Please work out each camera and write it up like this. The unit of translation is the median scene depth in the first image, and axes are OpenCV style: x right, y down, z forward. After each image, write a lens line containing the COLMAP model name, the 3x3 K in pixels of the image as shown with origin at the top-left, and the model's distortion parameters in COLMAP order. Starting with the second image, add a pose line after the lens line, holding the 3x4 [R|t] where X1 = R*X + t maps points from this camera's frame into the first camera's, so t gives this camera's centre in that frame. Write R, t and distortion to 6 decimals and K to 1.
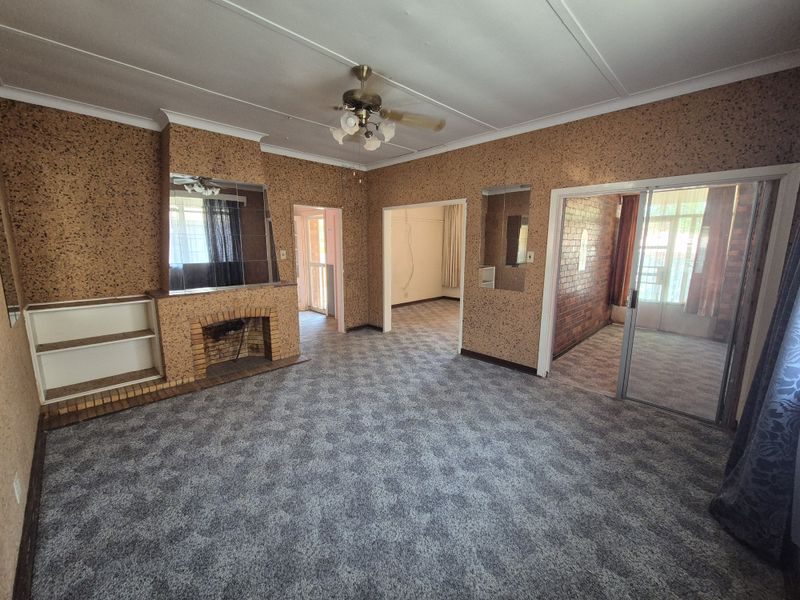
lens RADIAL K [[327.5, 0, 405.6], [0, 327.5, 300.1], [0, 0, 1]] dist [-0.000319, 0.000419]
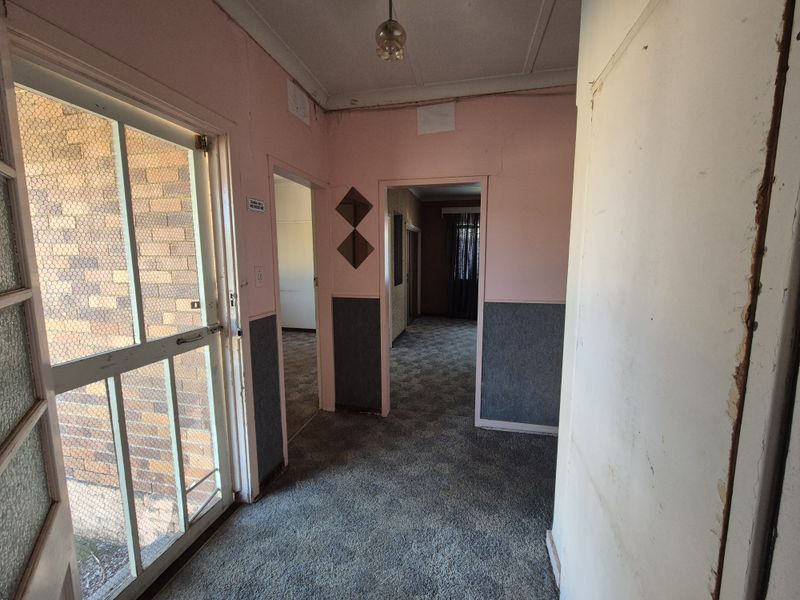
lens RADIAL K [[327.5, 0, 402.3], [0, 327.5, 296.2], [0, 0, 1]] dist [-0.000319, 0.000419]
pose [[-0.521416, -0.112907, 0.845800, -0.760382], [0.144075, 0.965327, 0.217682, -0.240365], [-0.841052, 0.235361, -0.487070, 1.401081]]
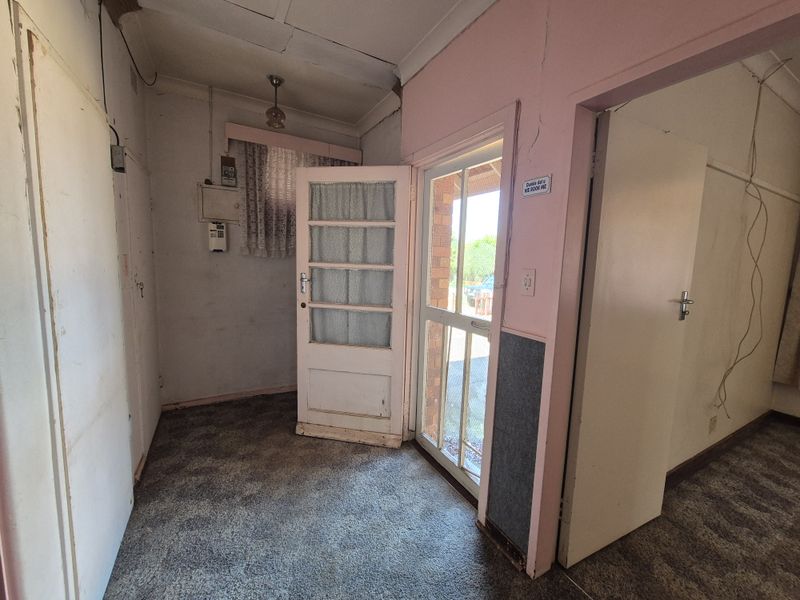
lens RADIAL K [[327.5, 0, 400.8], [0, 327.5, 297.1], [0, 0, 1]] dist [-0.000319, 0.000419]
pose [[0.958520, 0.062385, -0.278113, -0.339195], [-0.079915, 0.995437, -0.052137, -0.159544], [0.273591, 0.072200, 0.959132, 1.013177]]
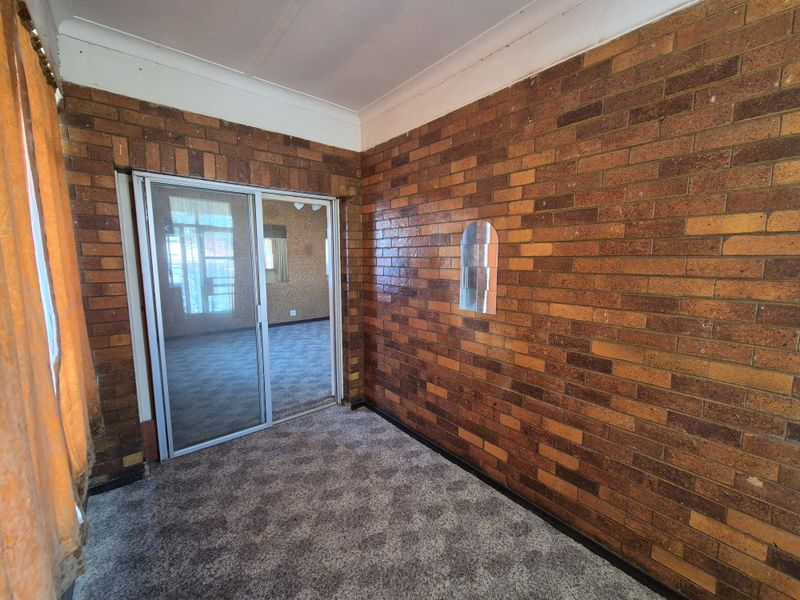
lens RADIAL K [[327.5, 0, 400.8], [0, 327.5, 299.2], [0, 0, 1]] dist [-0.000319, 0.000419]
pose [[-0.108798, 0.119346, -0.986874, 1.011774], [-0.171728, 0.975584, 0.136913, -0.152087], [0.979118, 0.184370, -0.085646, 0.953500]]
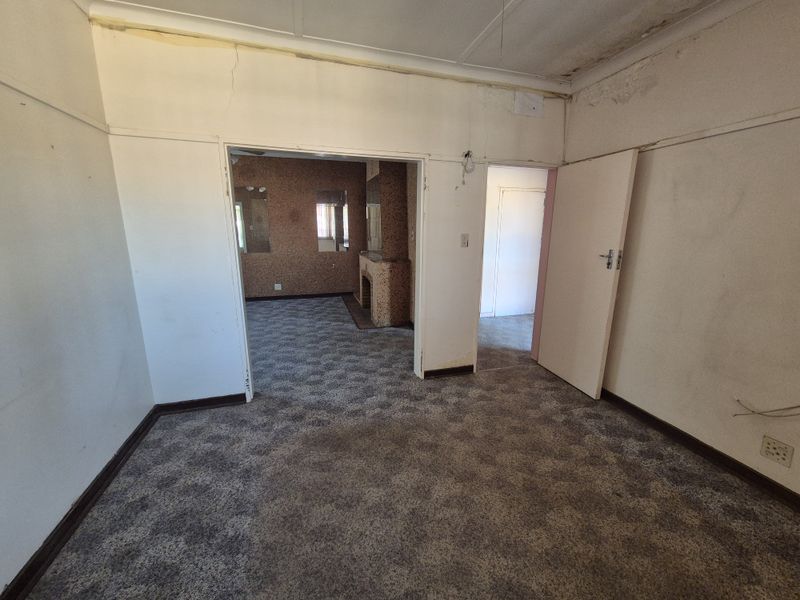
lens RADIAL K [[327.5, 0, 403.1], [0, 327.5, 299.2], [0, 0, 1]] dist [-0.000319, 0.000419]
pose [[-0.482429, 0.183027, -0.856600, 0.510259], [-0.160697, 0.942835, 0.291956, -0.233471], [0.861068, 0.278501, -0.425439, 1.397299]]
